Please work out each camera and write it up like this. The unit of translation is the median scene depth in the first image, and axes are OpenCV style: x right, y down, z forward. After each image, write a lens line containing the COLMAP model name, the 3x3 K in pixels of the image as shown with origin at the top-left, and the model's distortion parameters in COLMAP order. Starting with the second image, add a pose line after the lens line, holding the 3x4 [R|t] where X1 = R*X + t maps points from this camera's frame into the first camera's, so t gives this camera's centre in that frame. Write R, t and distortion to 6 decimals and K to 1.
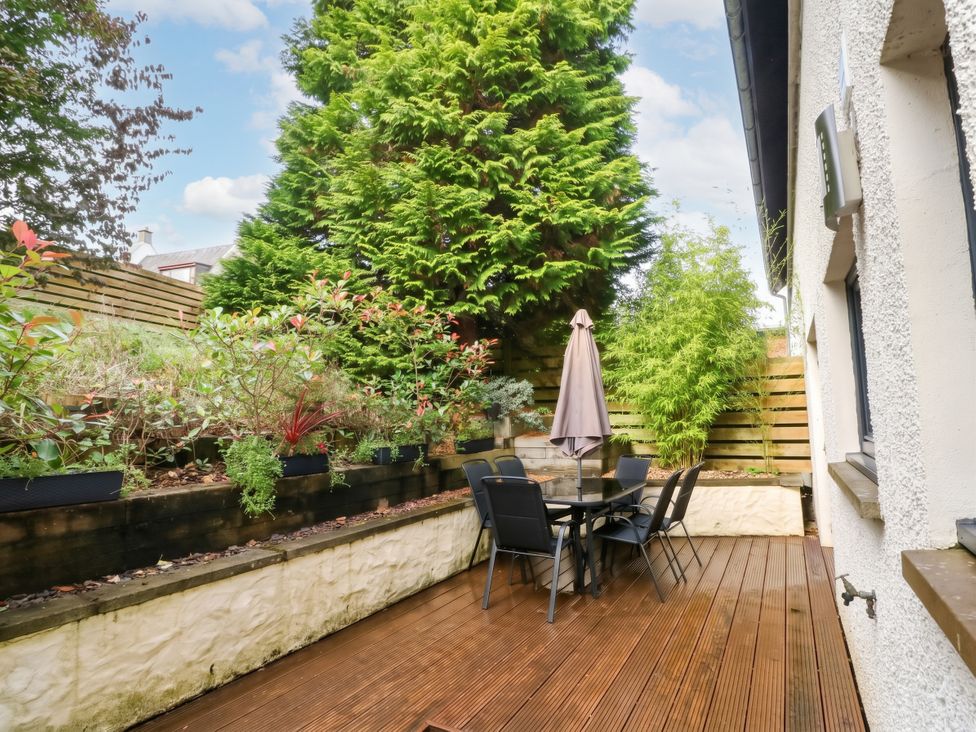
lens RADIAL K [[521.5, 0, 492.6], [0, 521.5, 360.8], [0, 0, 1]] dist [-0.019785, -0.002495]
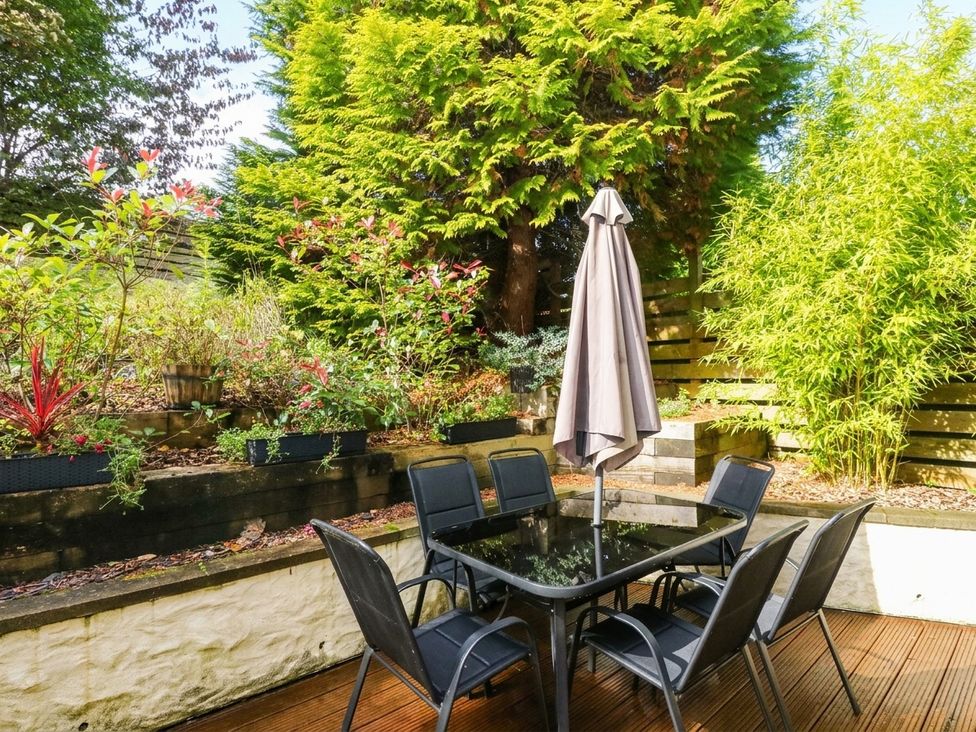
lens RADIAL K [[521.5, 0, 492.6], [0, 521.5, 360.8], [0, 0, 1]] dist [-0.019785, -0.002495]
pose [[0.943466, -0.004758, -0.331434, 0.199003], [0.029794, 0.997067, 0.070499, 0.028343], [0.330126, -0.076388, 0.940841, 0.389855]]
